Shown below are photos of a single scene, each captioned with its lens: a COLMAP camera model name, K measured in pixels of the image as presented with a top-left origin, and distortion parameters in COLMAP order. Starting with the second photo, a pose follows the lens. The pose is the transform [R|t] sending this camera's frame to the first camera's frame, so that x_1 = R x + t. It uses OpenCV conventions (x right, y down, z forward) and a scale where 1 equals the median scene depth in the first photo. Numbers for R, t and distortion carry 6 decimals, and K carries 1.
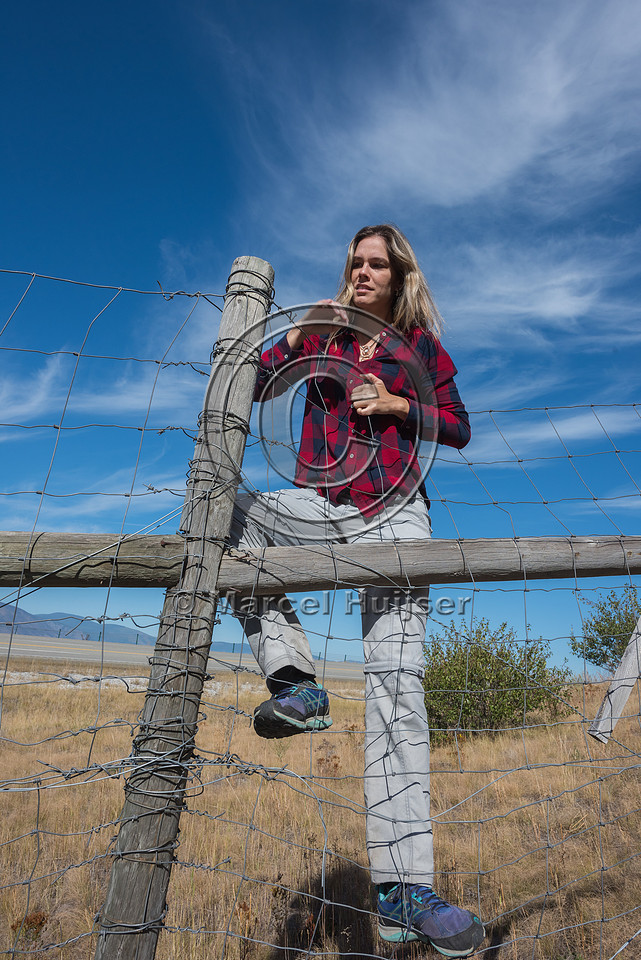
lens RADIAL K [[765.8, 0, 320.5], [0, 765.8, 444.6], [0, 0, 1]] dist [0.014293, -0.003550]
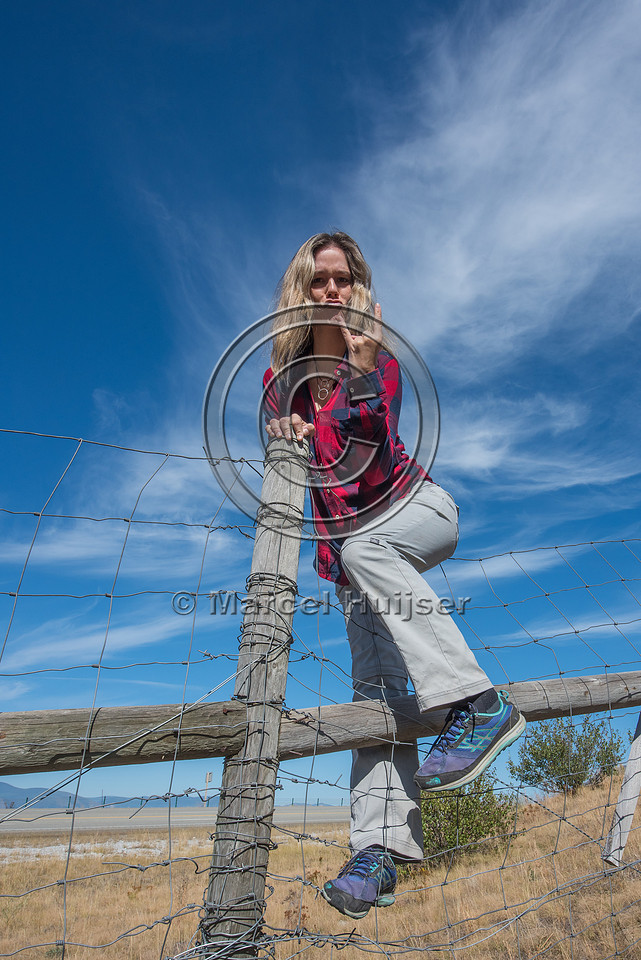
lens RADIAL K [[732.6, 0, 319.7], [0, 732.6, 493.7], [0, 0, 1]] dist [0.004245, -0.005733]
pose [[0.973549, -0.004328, 0.228437, -0.170283], [0.028440, 0.994340, -0.102368, -0.028070], [-0.226701, 0.106157, 0.968162, 0.015233]]
